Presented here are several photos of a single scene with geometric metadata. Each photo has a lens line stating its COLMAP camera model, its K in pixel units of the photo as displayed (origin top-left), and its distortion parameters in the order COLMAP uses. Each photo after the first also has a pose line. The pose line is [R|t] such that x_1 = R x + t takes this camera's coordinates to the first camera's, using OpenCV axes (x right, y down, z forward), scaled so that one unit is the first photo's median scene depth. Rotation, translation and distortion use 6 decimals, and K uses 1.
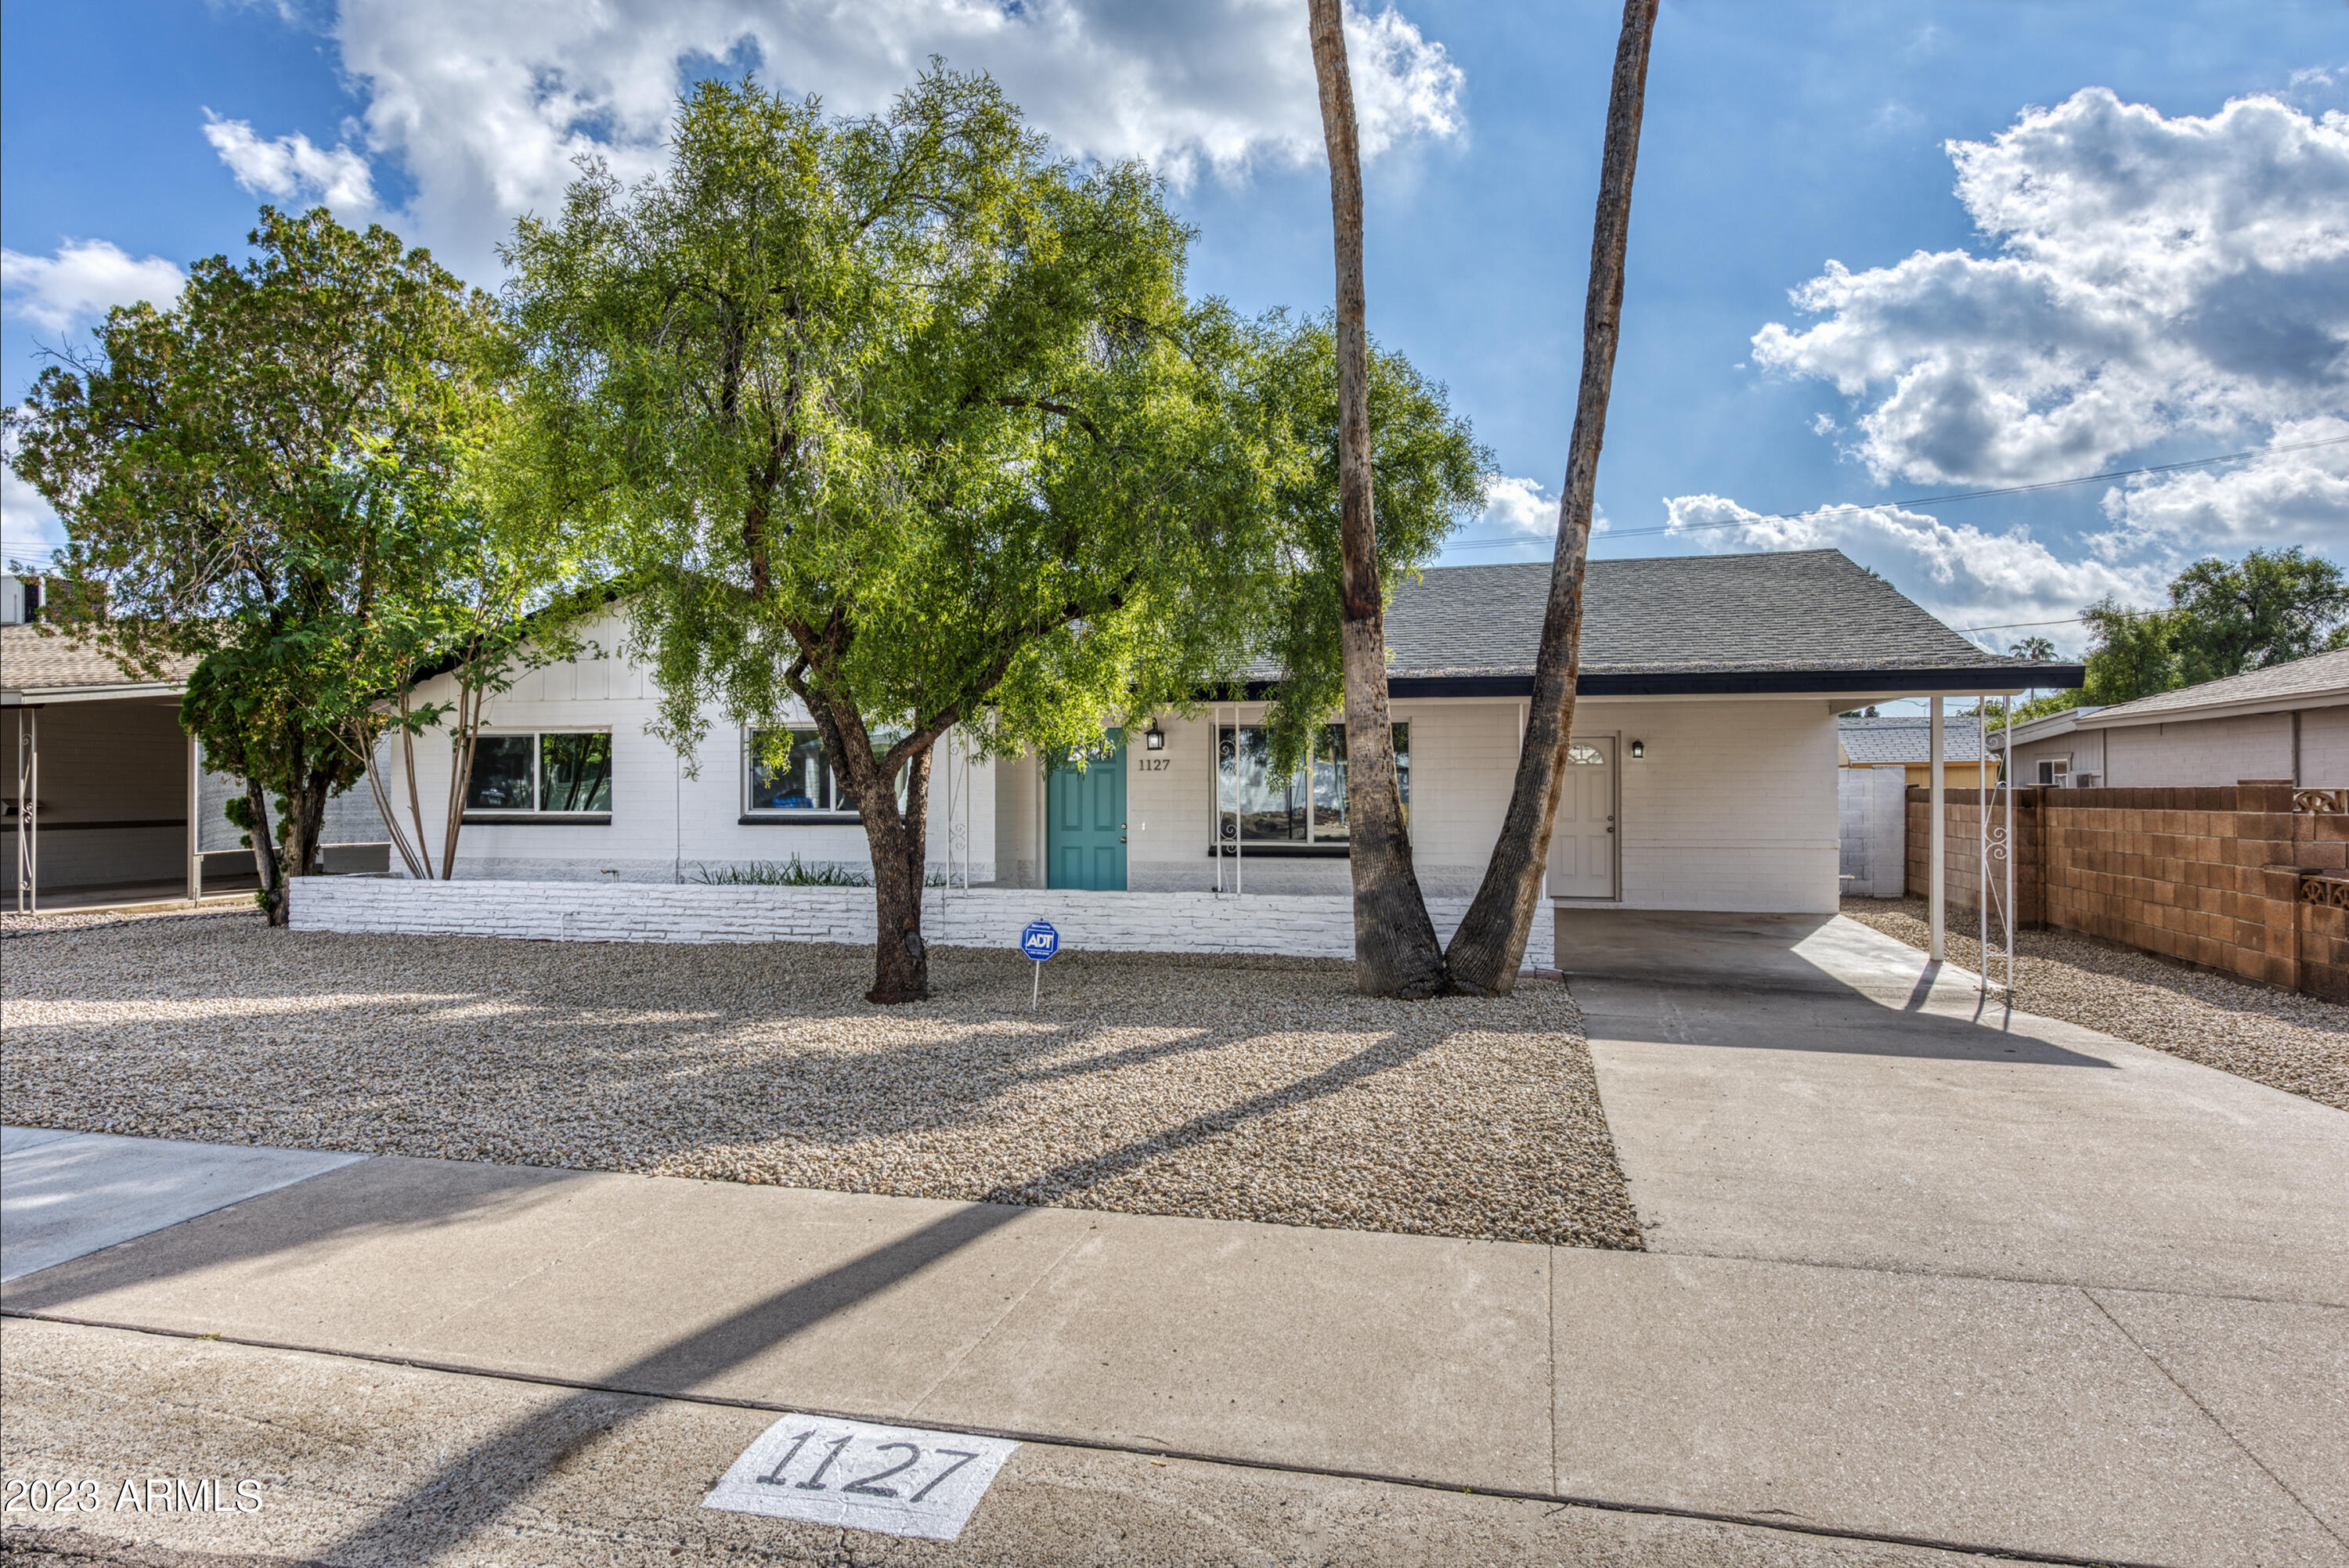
lens RADIAL K [[1341.7, 0, 1178.9], [0, 1341.7, 791.8], [0, 0, 1]] dist [0.004444, 0.000442]
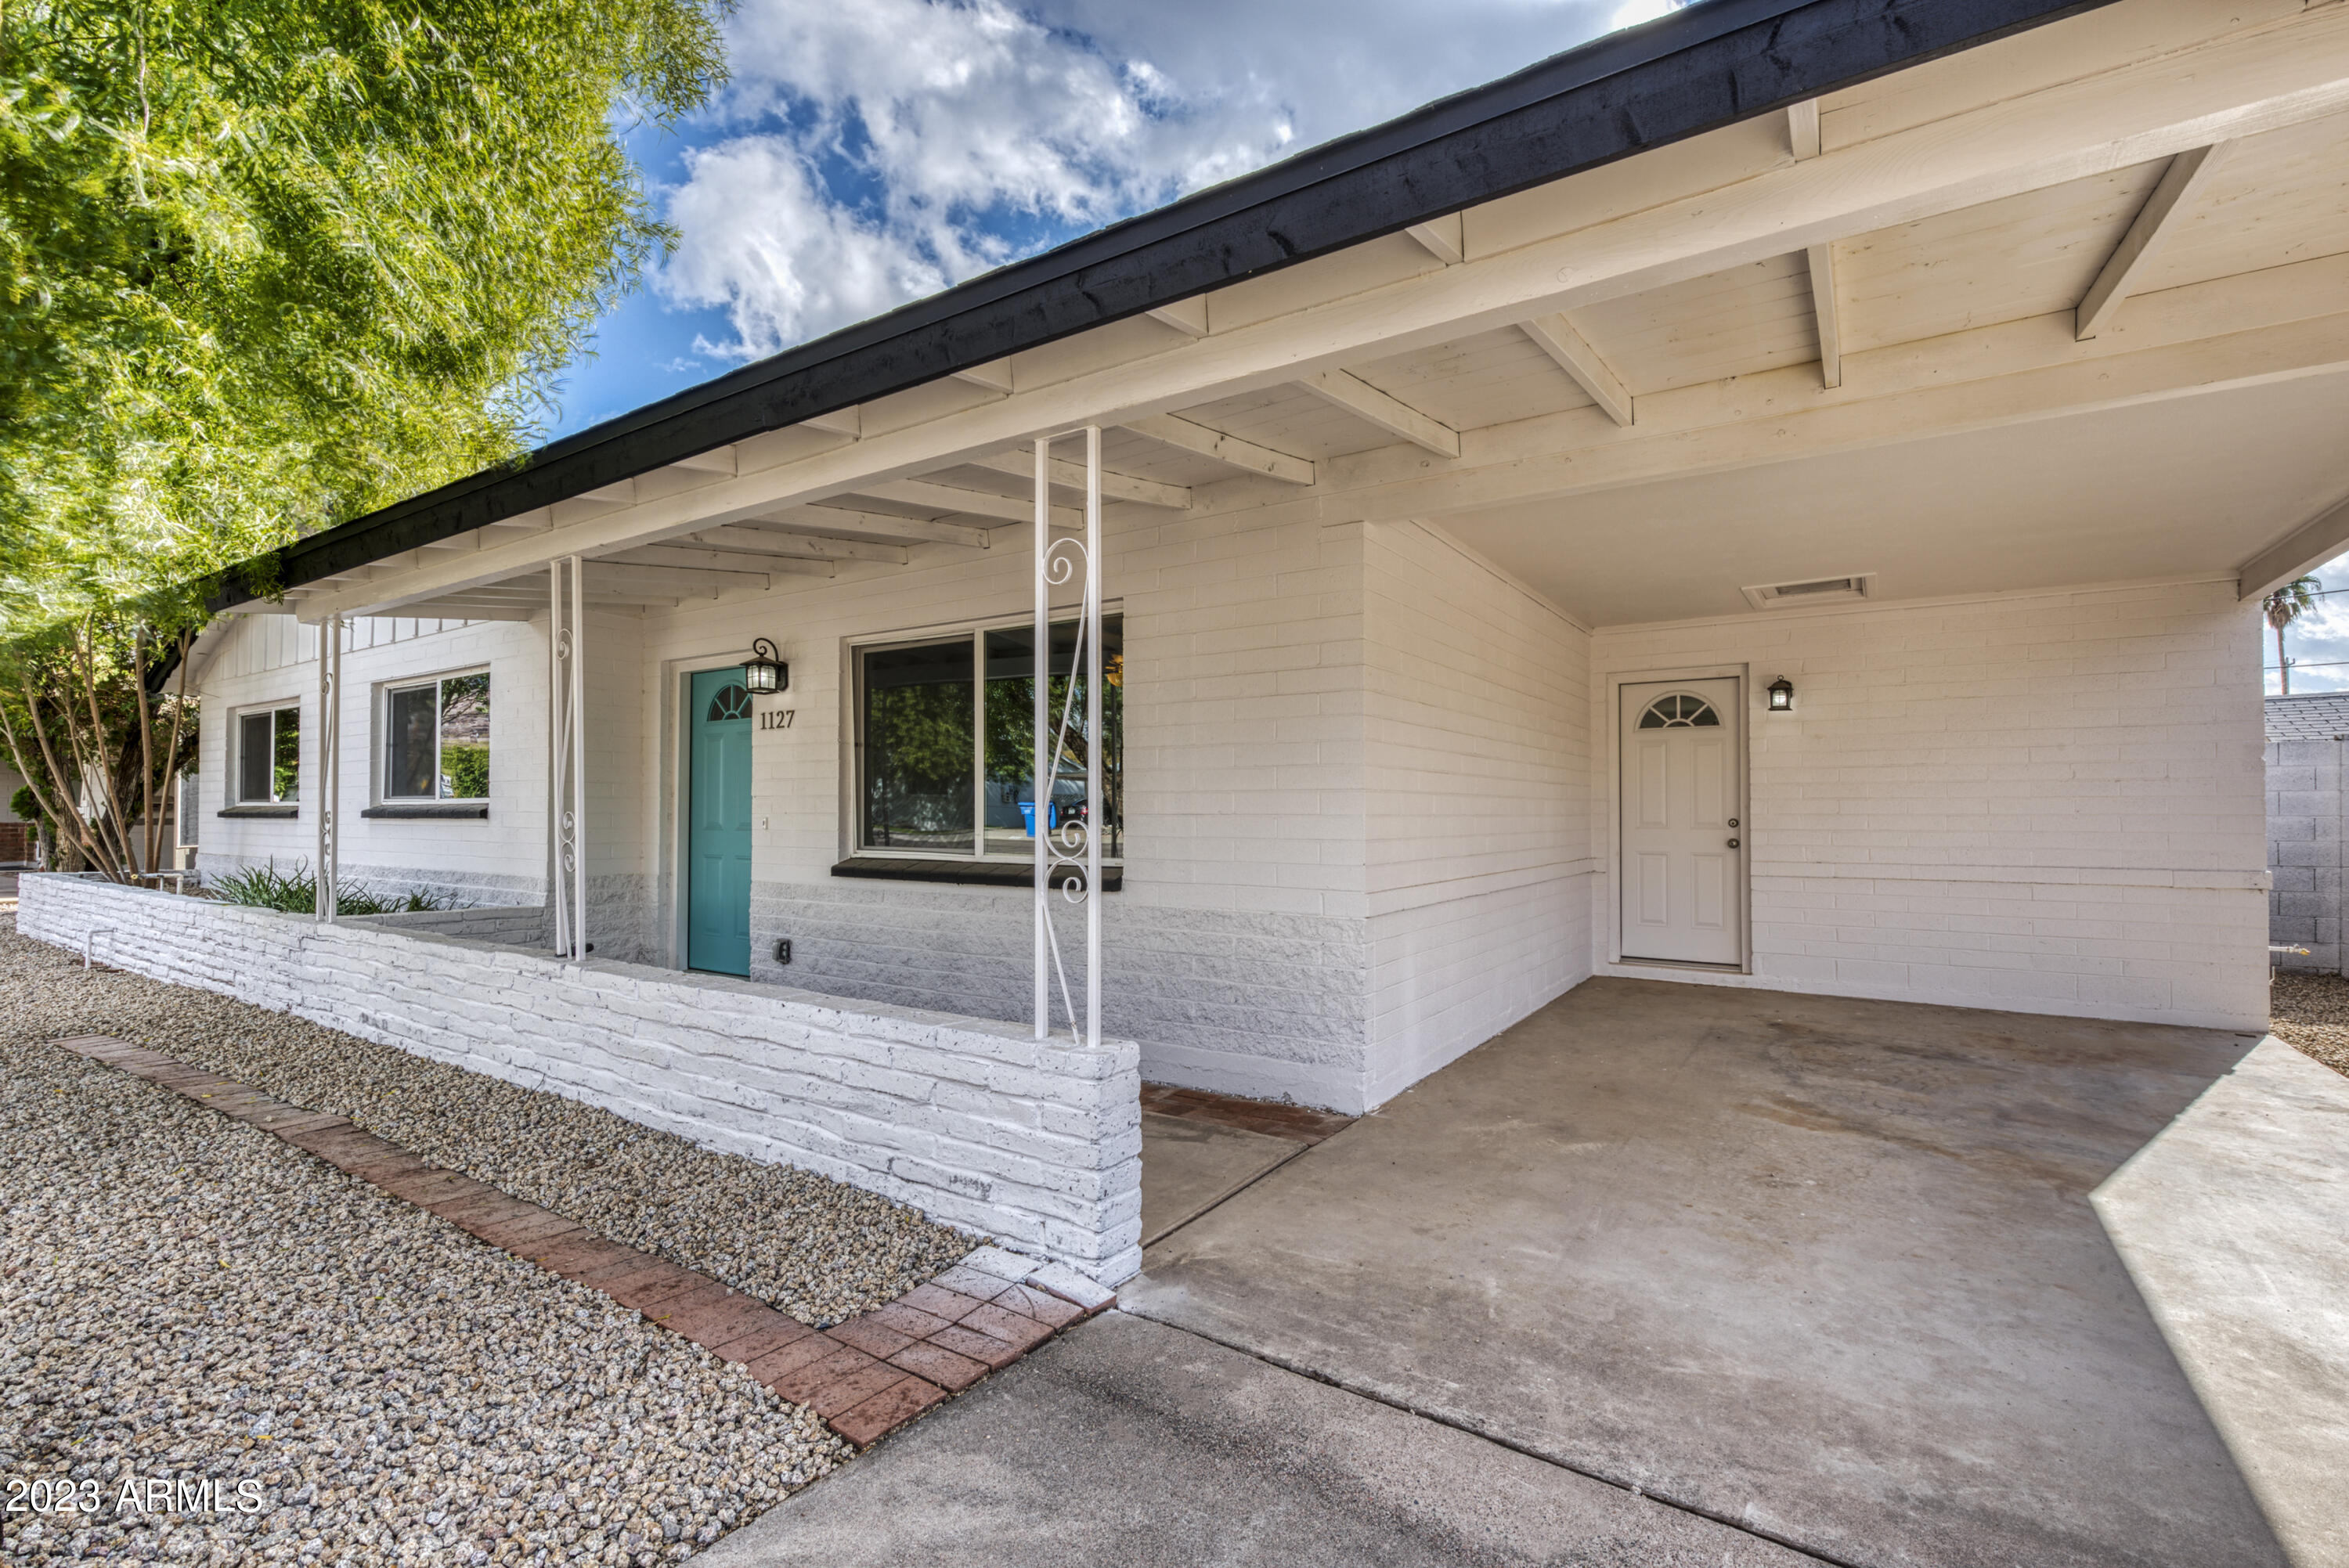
lens RADIAL K [[1030.5, 0, 1174.6], [0, 1030.5, 801.1], [0, 0, 1]] dist [0.001574, -0.000104]
pose [[0.937228, 0.000515, -0.348717, 0.305358], [-0.004065, 0.999947, -0.009450, 0.019012], [0.348694, 0.010274, 0.937180, 0.623224]]
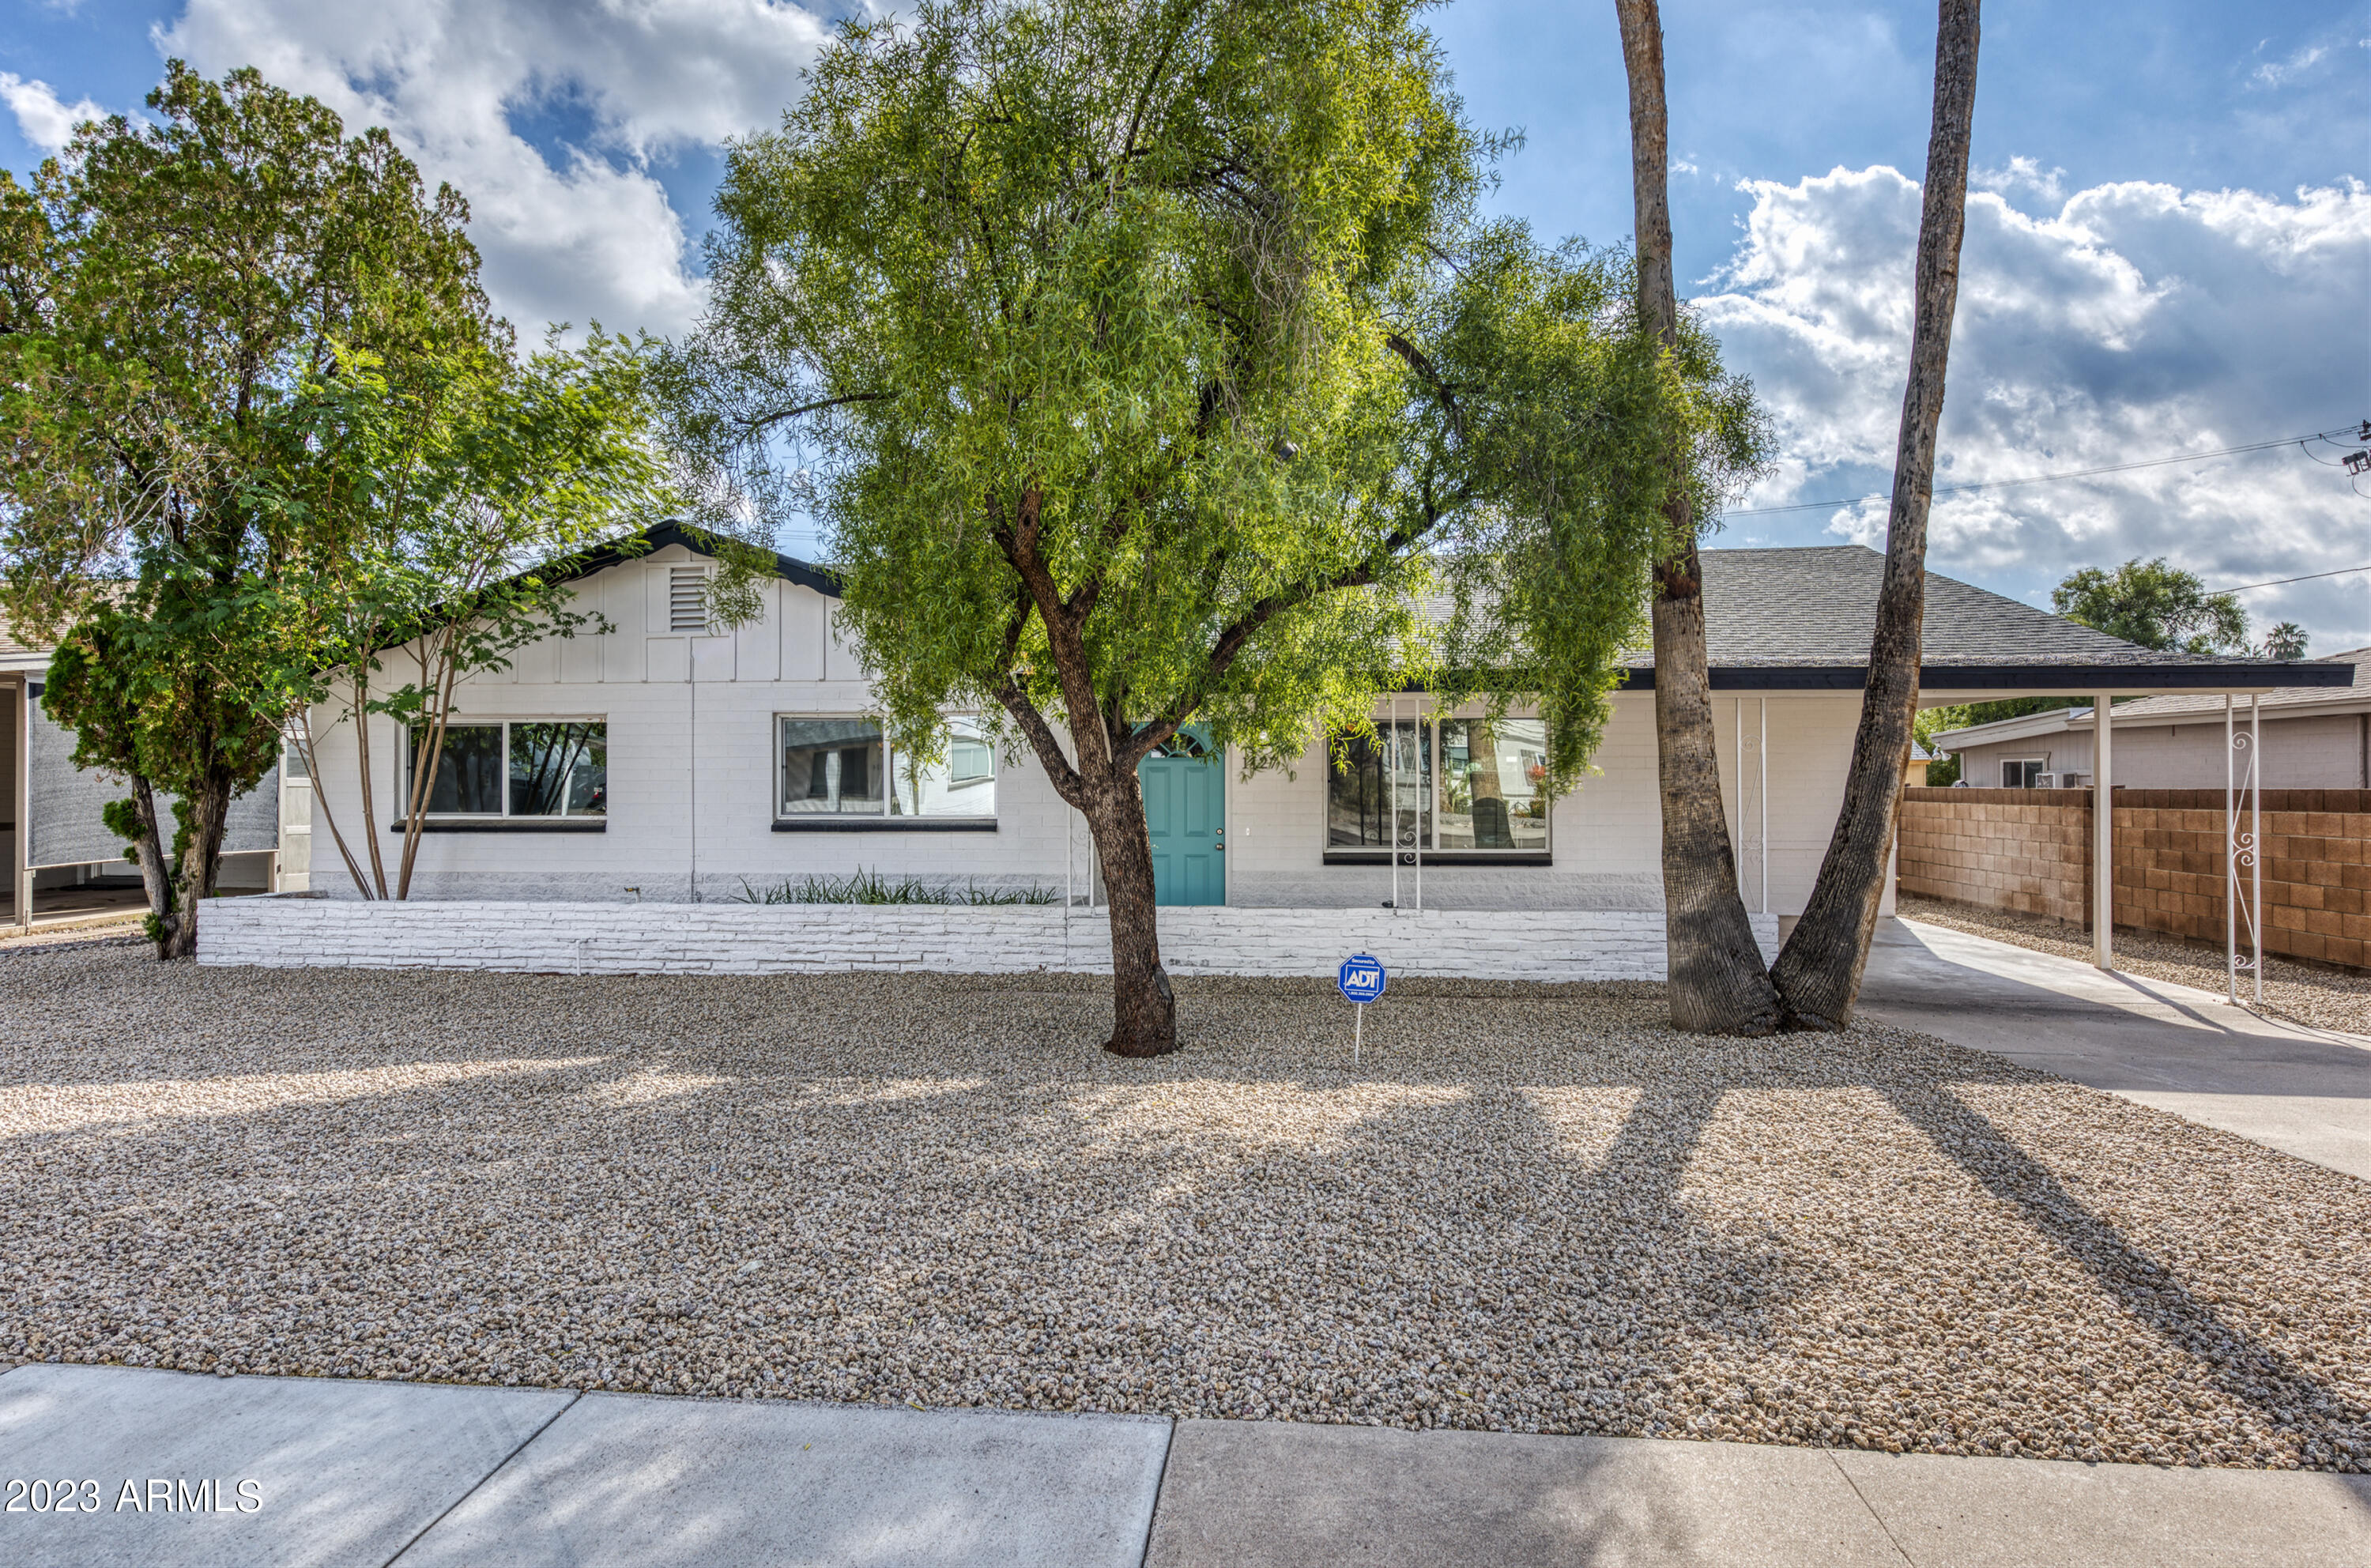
lens RADIAL K [[1356.0, 0, 1185.5], [0, 1356.0, 784.0], [0, 0, 1]] dist [0.002000, 0.000672]
pose [[0.989509, 0.000787, 0.144472, -0.198501], [-0.000571, 0.999999, -0.001539, -0.004435], [-0.144473, 0.001440, 0.989508, 0.114521]]
